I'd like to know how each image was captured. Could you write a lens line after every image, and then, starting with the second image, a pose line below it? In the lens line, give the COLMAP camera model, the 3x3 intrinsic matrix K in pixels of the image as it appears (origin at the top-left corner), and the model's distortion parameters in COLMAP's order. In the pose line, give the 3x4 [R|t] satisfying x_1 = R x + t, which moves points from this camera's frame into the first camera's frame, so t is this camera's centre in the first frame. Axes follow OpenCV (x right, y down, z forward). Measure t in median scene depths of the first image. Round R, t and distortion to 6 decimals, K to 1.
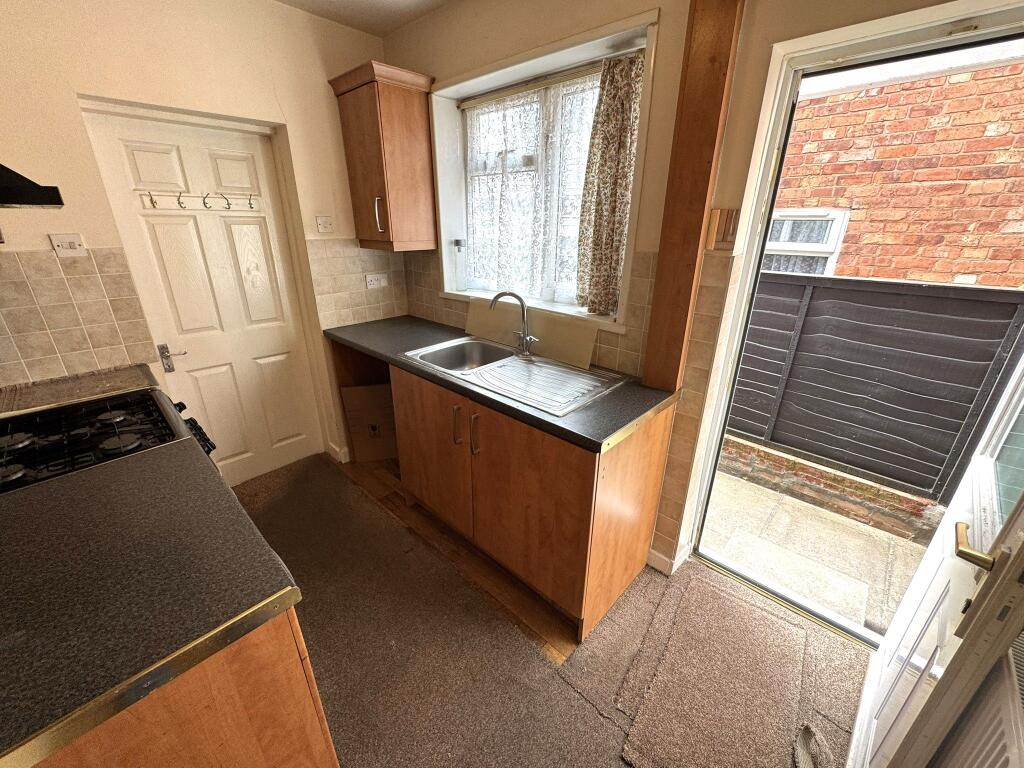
lens RADIAL K [[411.1, 0, 512.0], [0, 411.1, 384.0], [0, 0, 1]] dist [-0.001432, 0.000466]
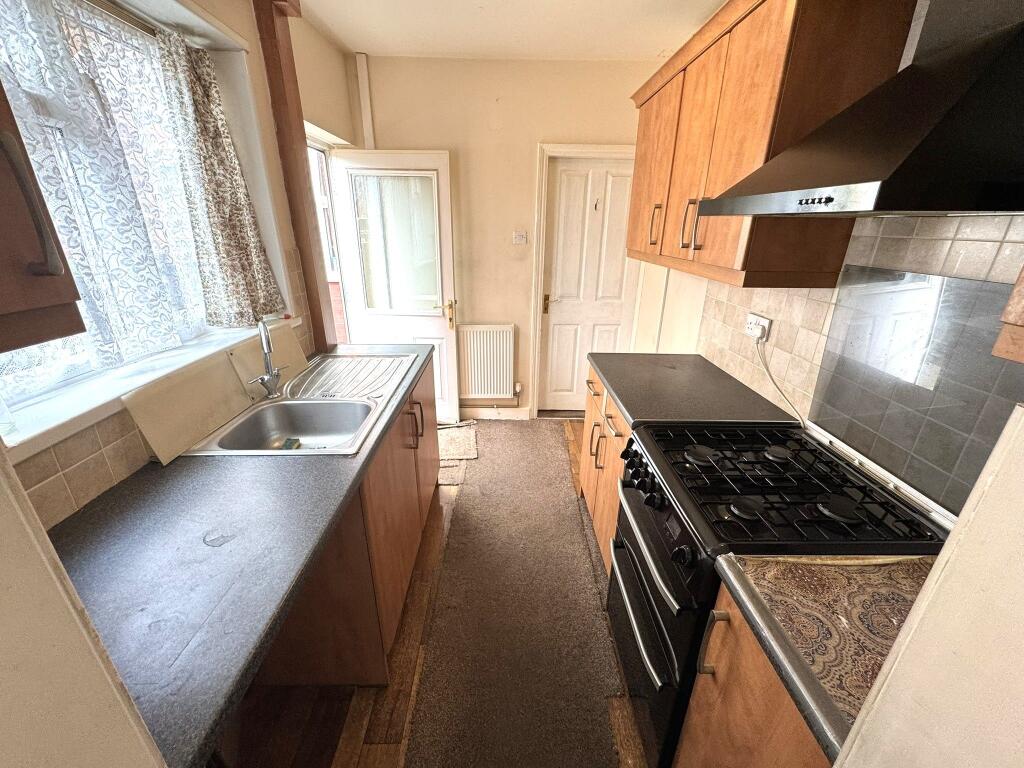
lens RADIAL K [[411.1, 0, 512.0], [0, 411.1, 384.0], [0, 0, 1]] dist [-0.001432, 0.000466]
pose [[-0.697586, -0.269738, 0.663789, -0.781843], [0.256423, 0.771084, 0.582818, -0.425261], [-0.669045, 0.576777, -0.468730, 1.047604]]
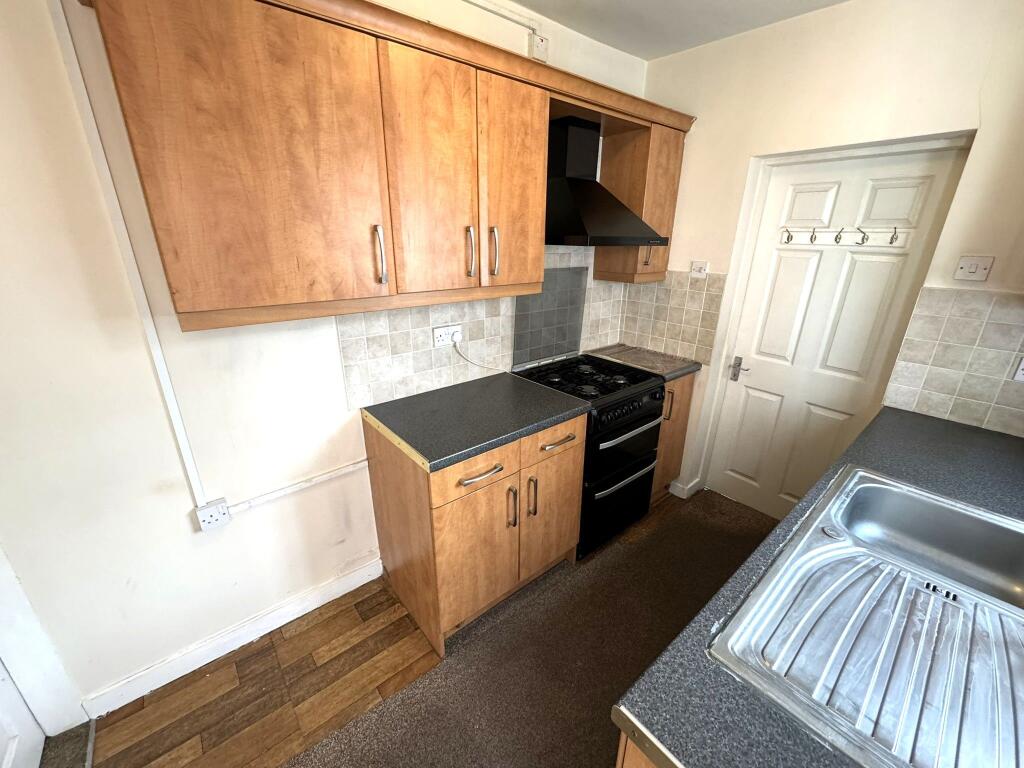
lens RADIAL K [[411.1, 0, 512.0], [0, 411.1, 384.0], [0, 0, 1]] dist [-0.001432, 0.000466]
pose [[-0.117375, 0.333203, -0.935521, 0.352792], [-0.380668, 0.854981, 0.352278, -0.203747], [0.917232, 0.397472, 0.026486, 0.426017]]
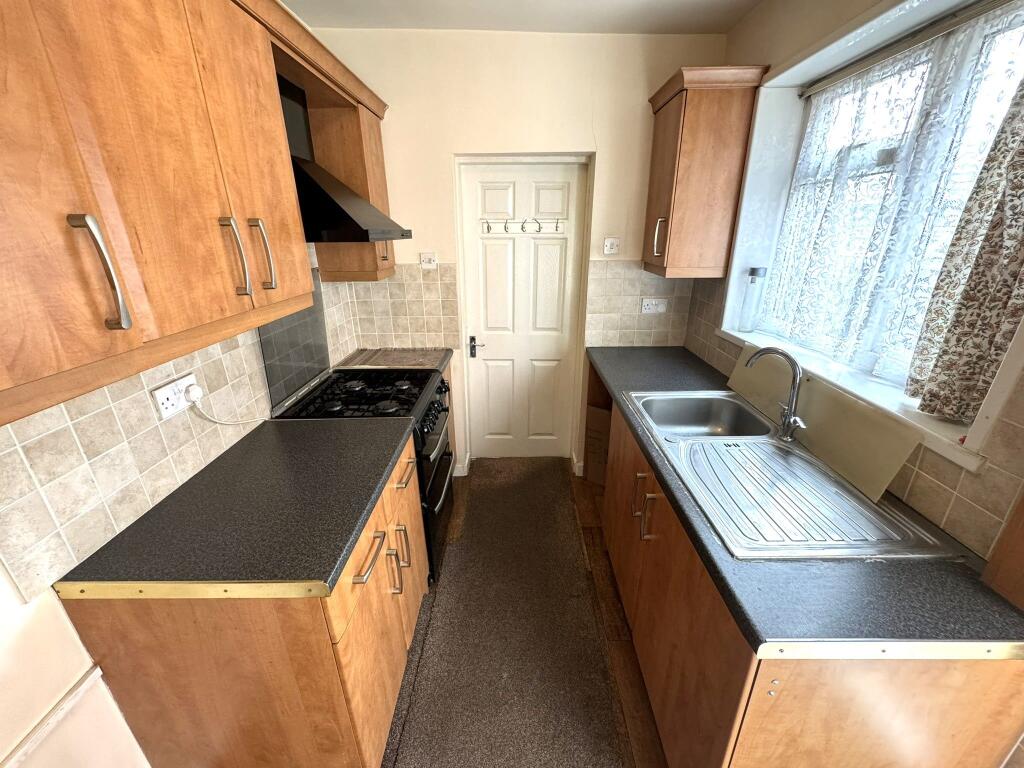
lens RADIAL K [[411.1, 0, 512.0], [0, 411.1, 384.0], [0, 0, 1]] dist [-0.001432, 0.000466]
pose [[0.680835, 0.250030, -0.688439, 0.173317], [-0.262383, 0.960808, 0.089466, -0.103221], [0.683827, 0.119723, 0.719755, 0.174386]]
